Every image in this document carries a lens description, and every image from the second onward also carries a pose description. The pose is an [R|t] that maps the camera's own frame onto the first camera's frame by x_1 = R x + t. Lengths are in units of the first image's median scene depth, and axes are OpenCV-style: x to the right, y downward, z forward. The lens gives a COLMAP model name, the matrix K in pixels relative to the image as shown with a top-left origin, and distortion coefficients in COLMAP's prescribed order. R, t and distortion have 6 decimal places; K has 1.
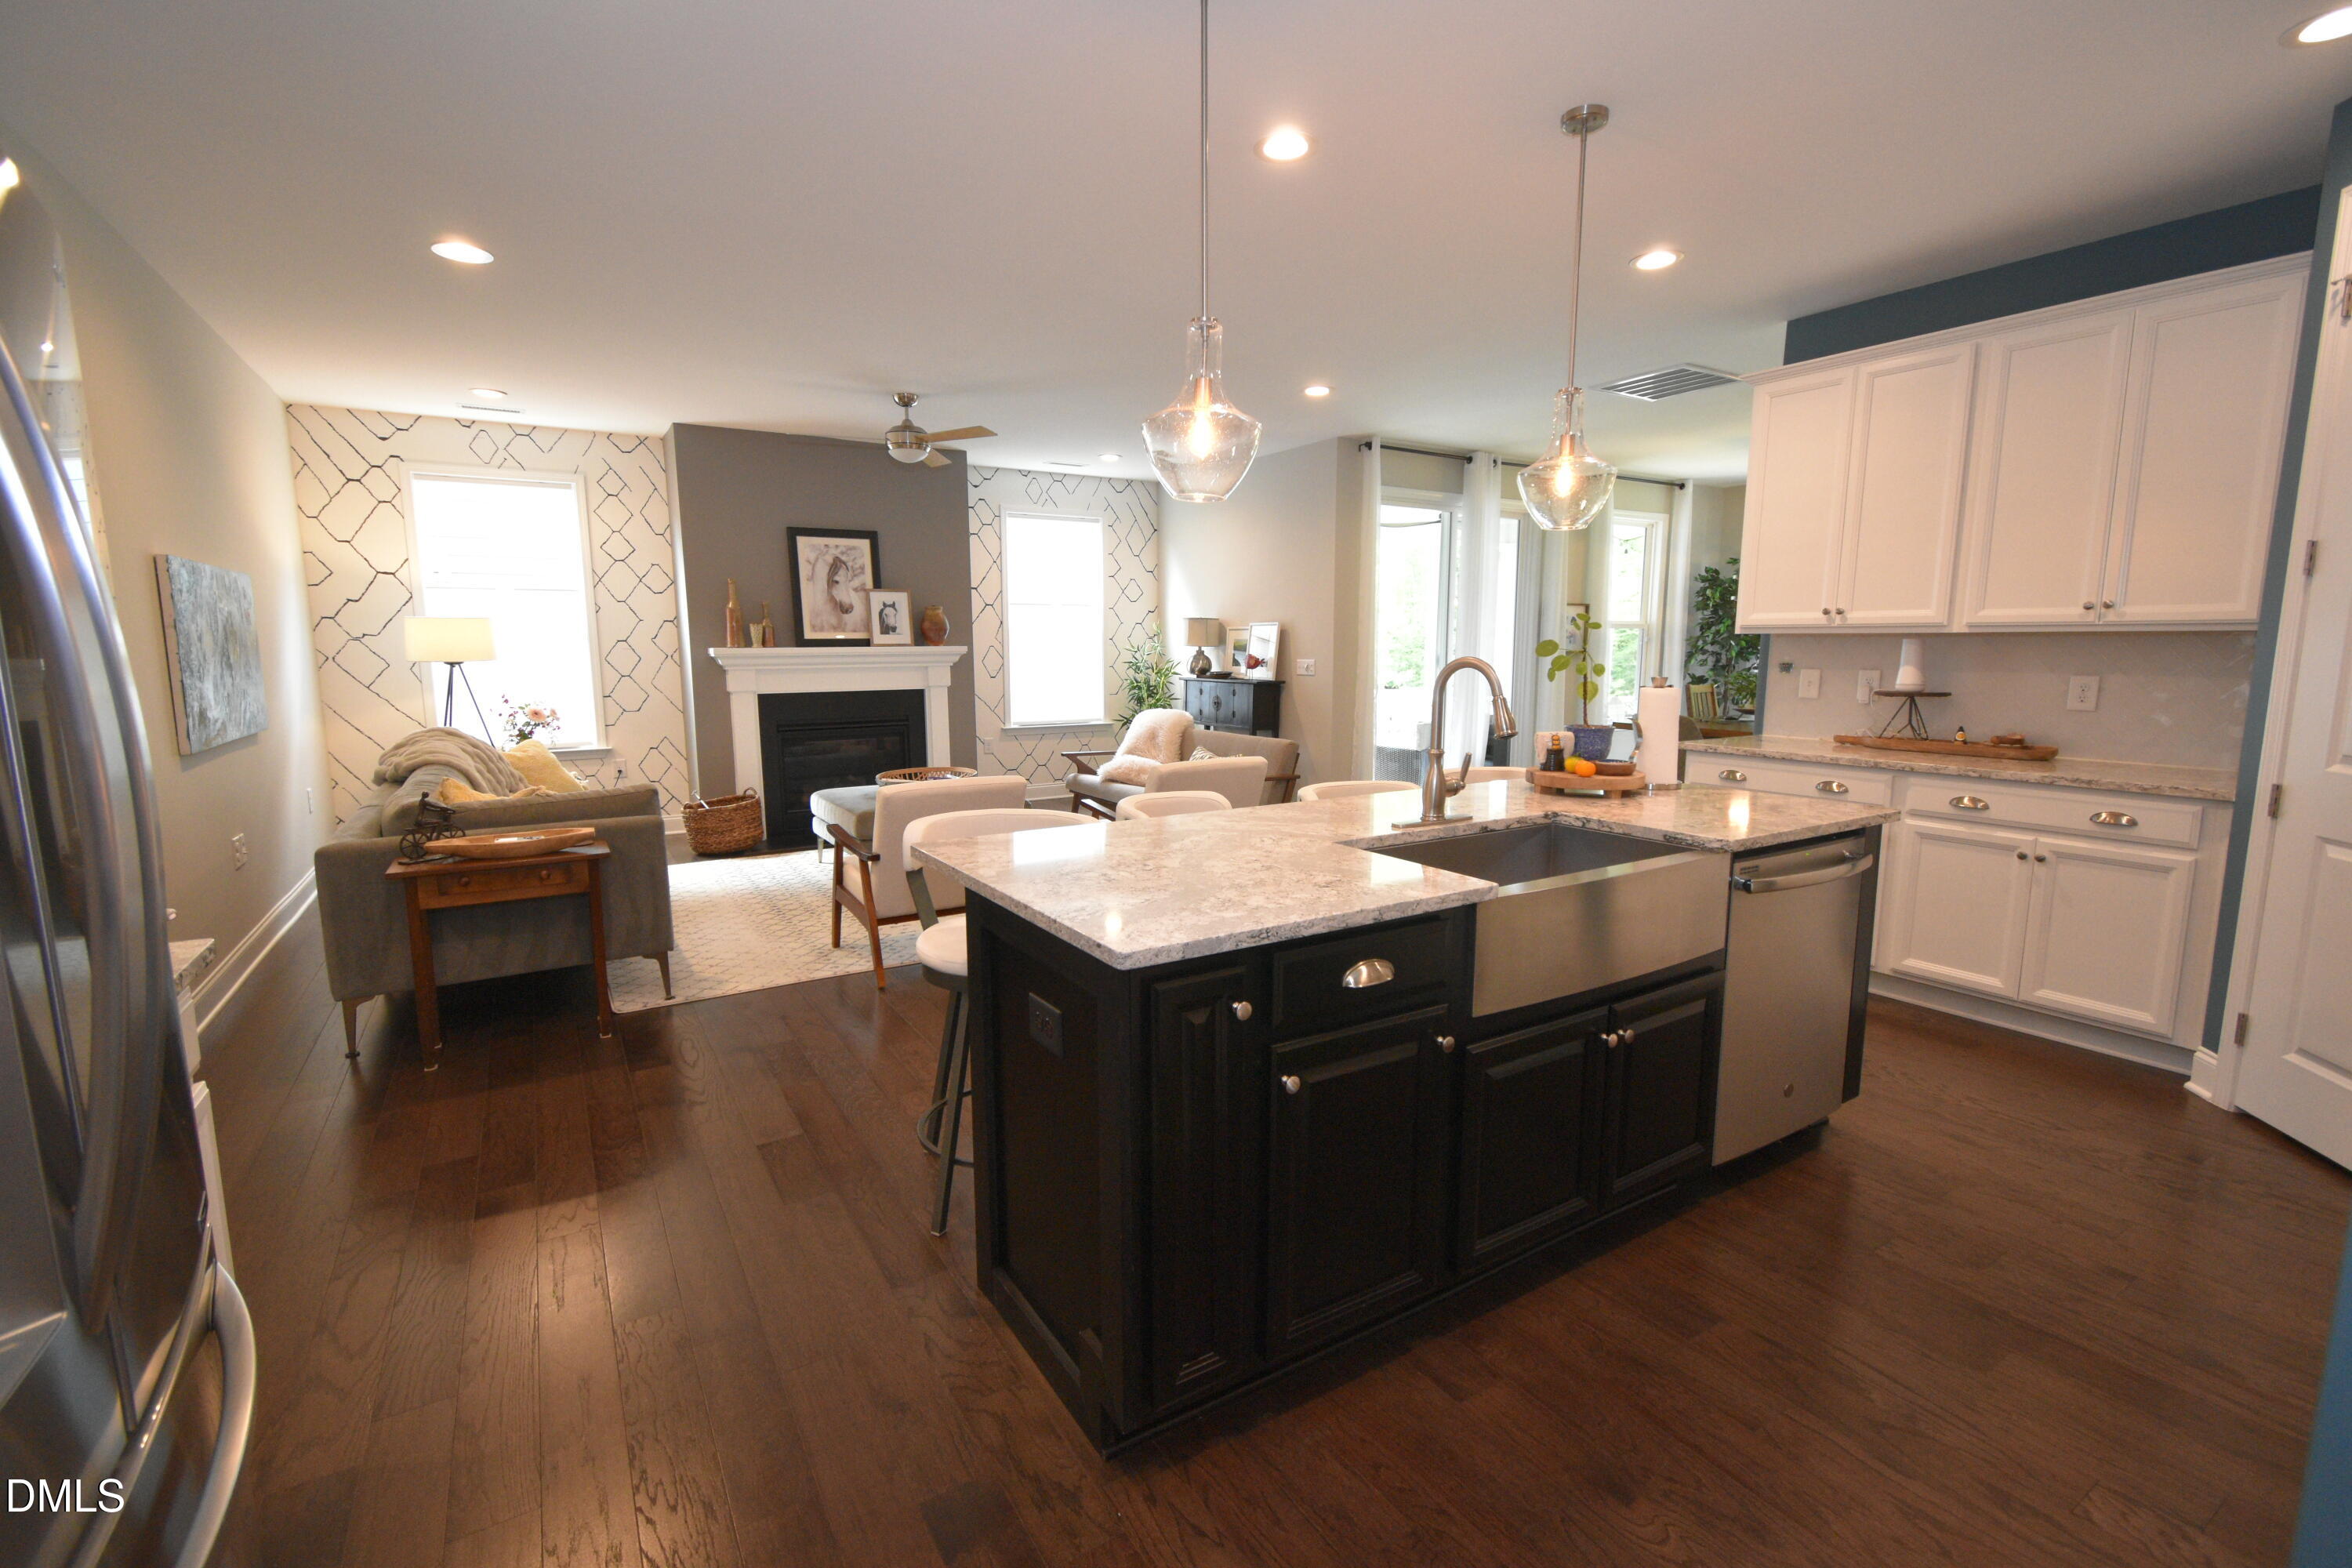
lens RADIAL K [[1035.2, 0, 1177.1], [0, 1035.2, 785.0], [0, 0, 1]] dist [0.010021, -0.003985]
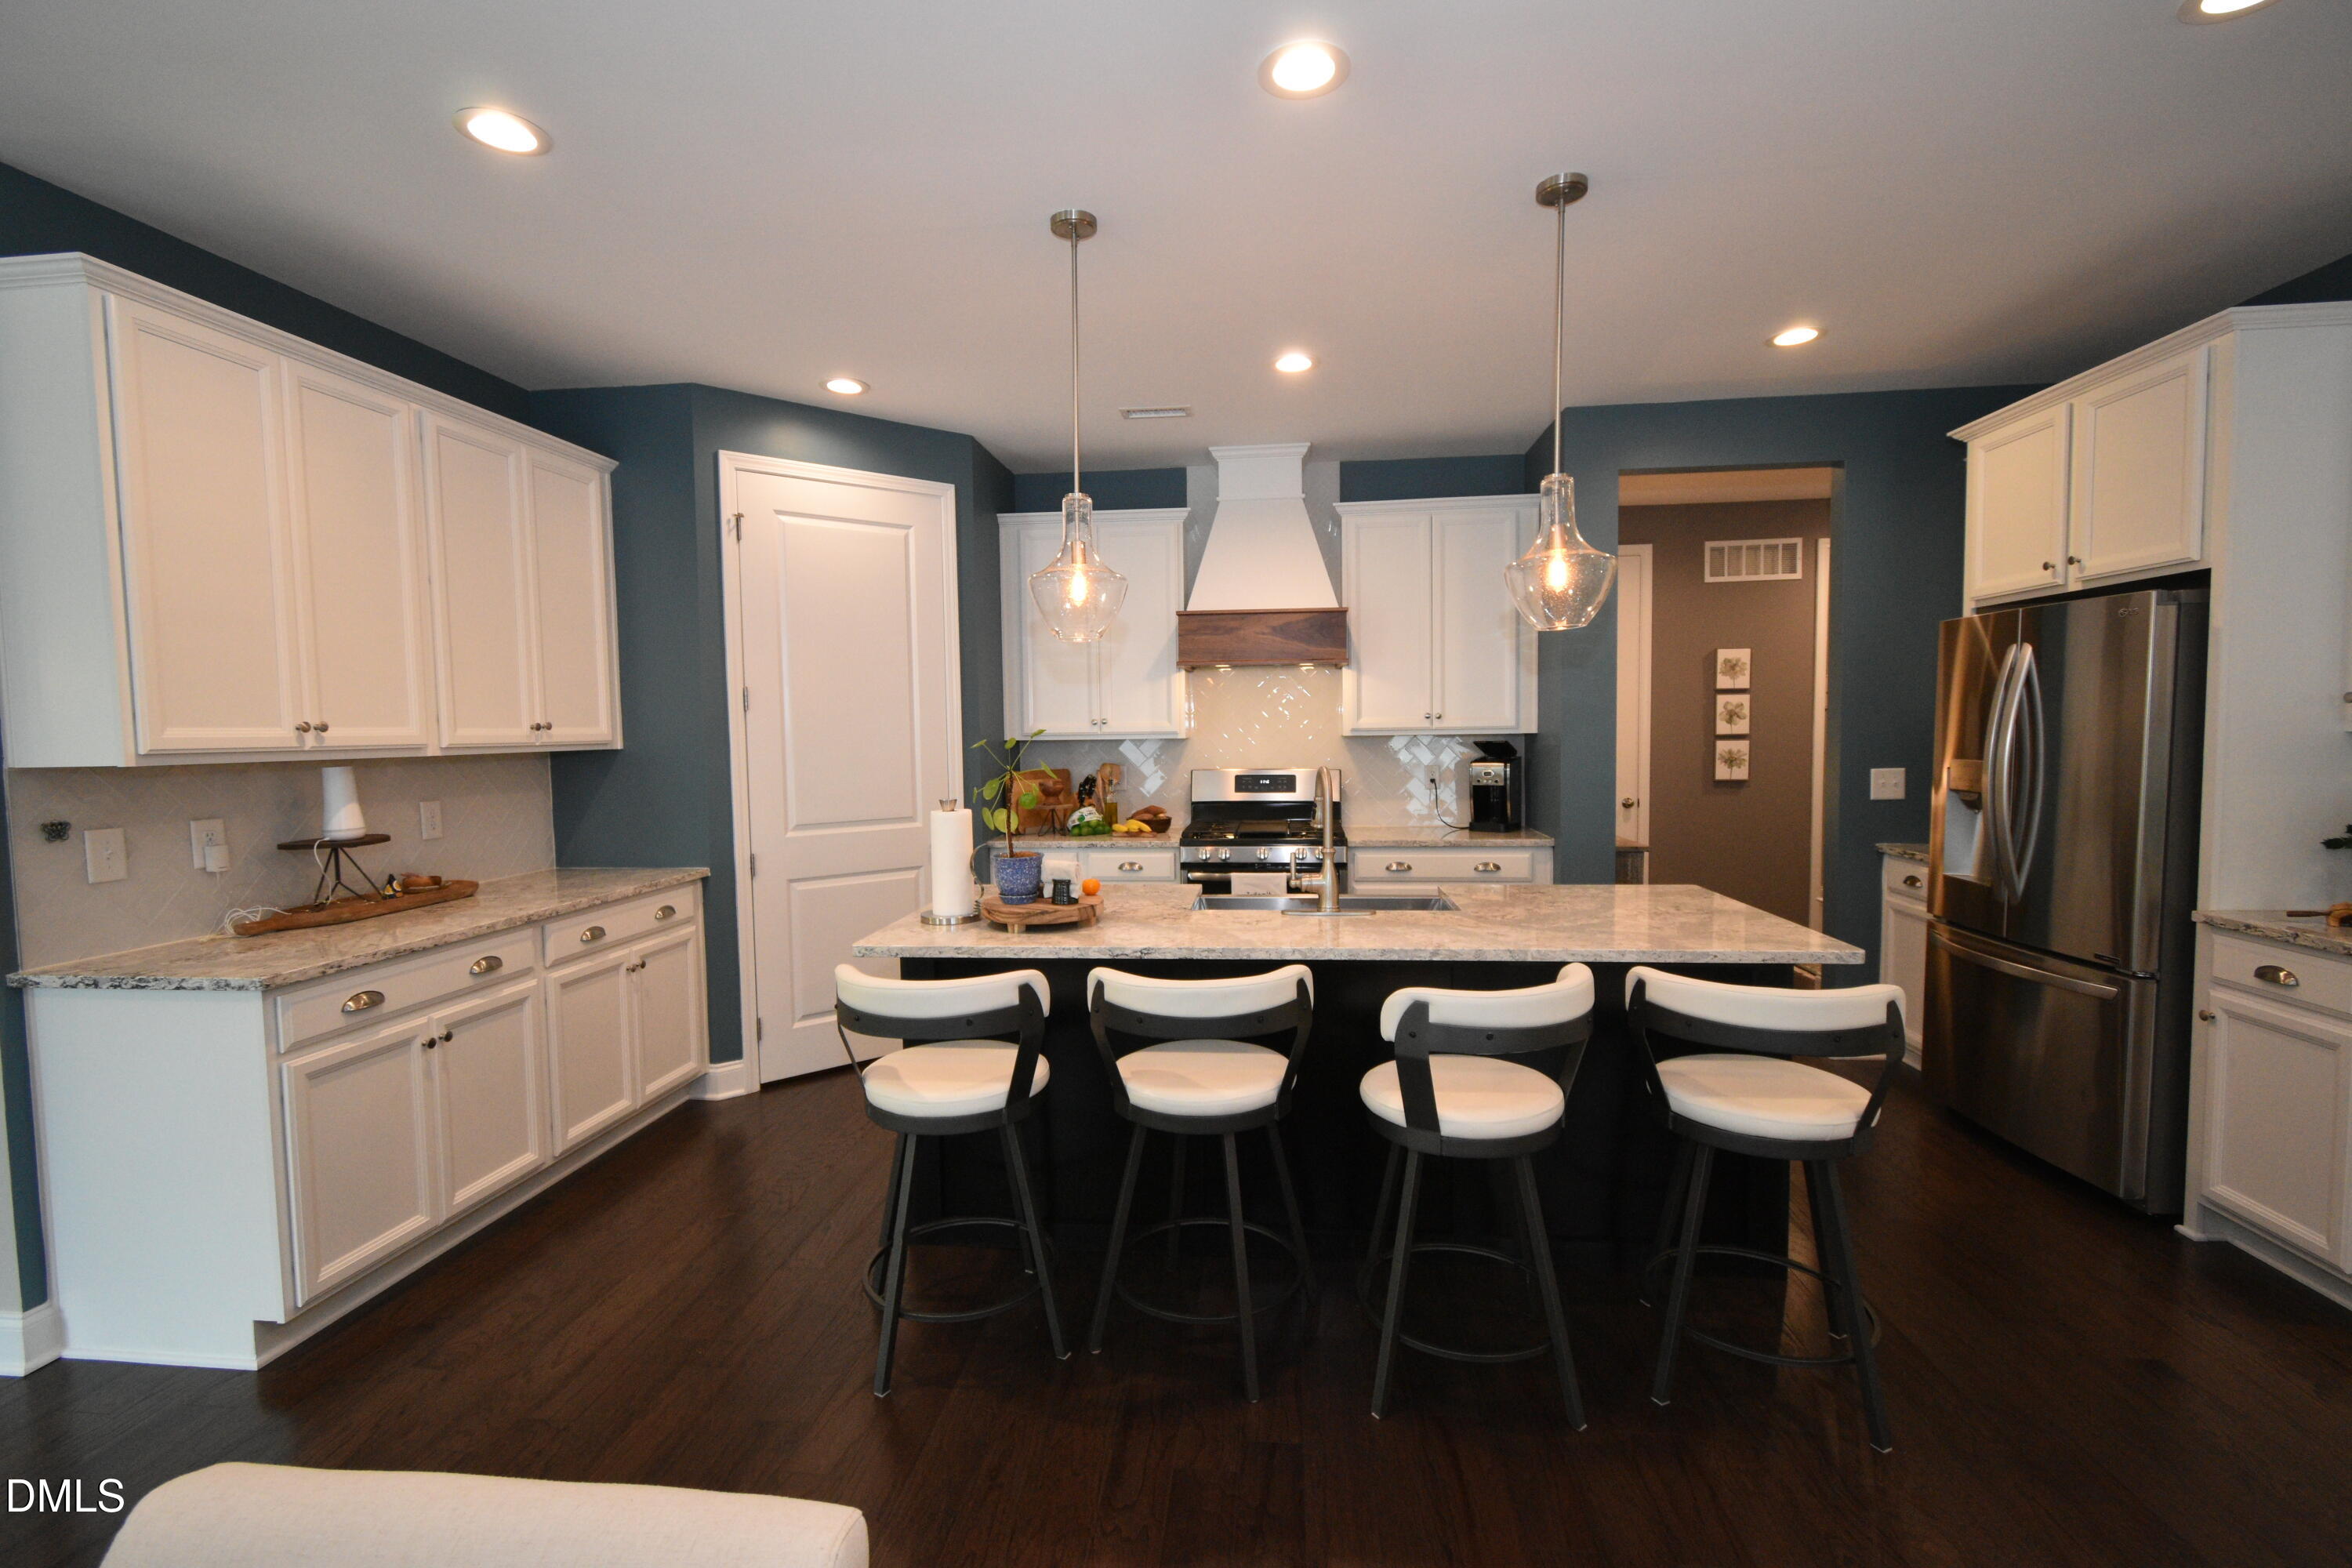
lens RADIAL K [[1035.2, 0, 1180.1], [0, 1035.2, 788.5], [0, 0, 1]] dist [0.010021, -0.003985]
pose [[-0.792611, -0.023920, 0.609258, -0.314910], [0.099945, 0.980617, 0.168524, -0.305156], [-0.601480, 0.194466, -0.774858, 1.957979]]
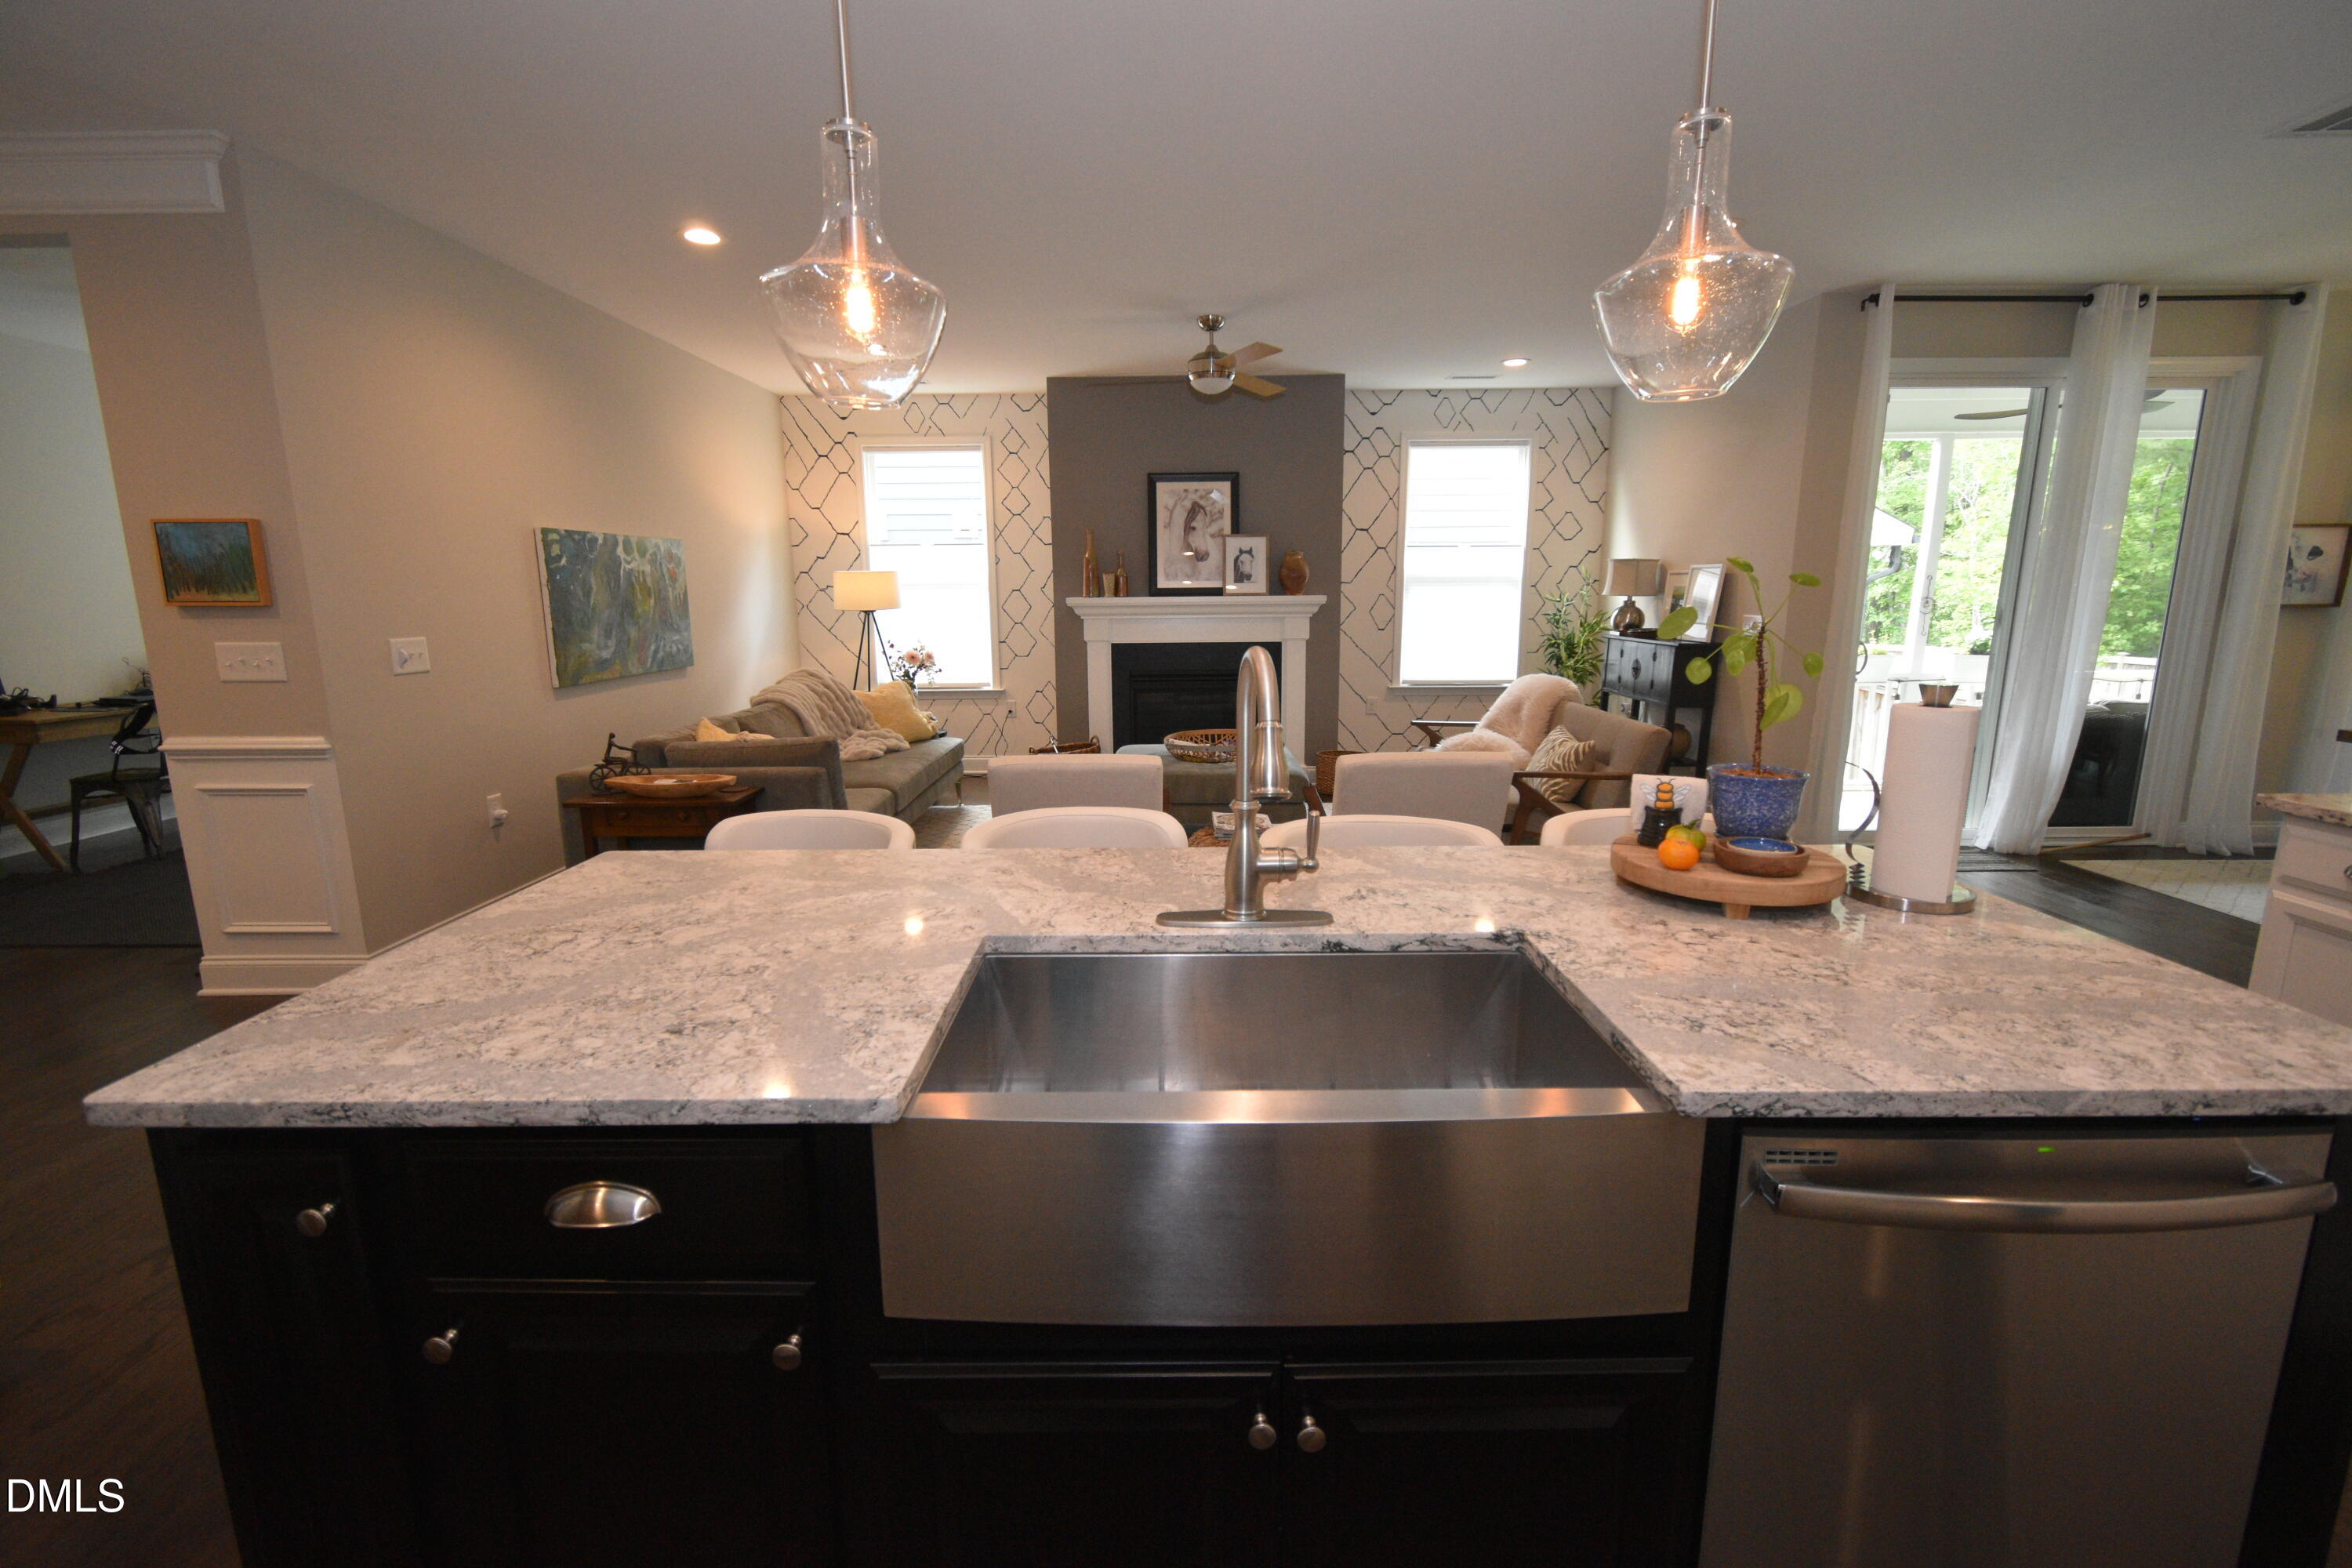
lens RADIAL K [[1035.2, 0, 1174.3], [0, 1035.2, 785.0], [0, 0, 1]] dist [0.010021, -0.003985]
pose [[0.845596, 0.098598, -0.524639, 0.181113], [-0.069553, 0.994766, 0.074849, -0.029130], [0.529273, -0.026802, 0.848028, 0.166112]]
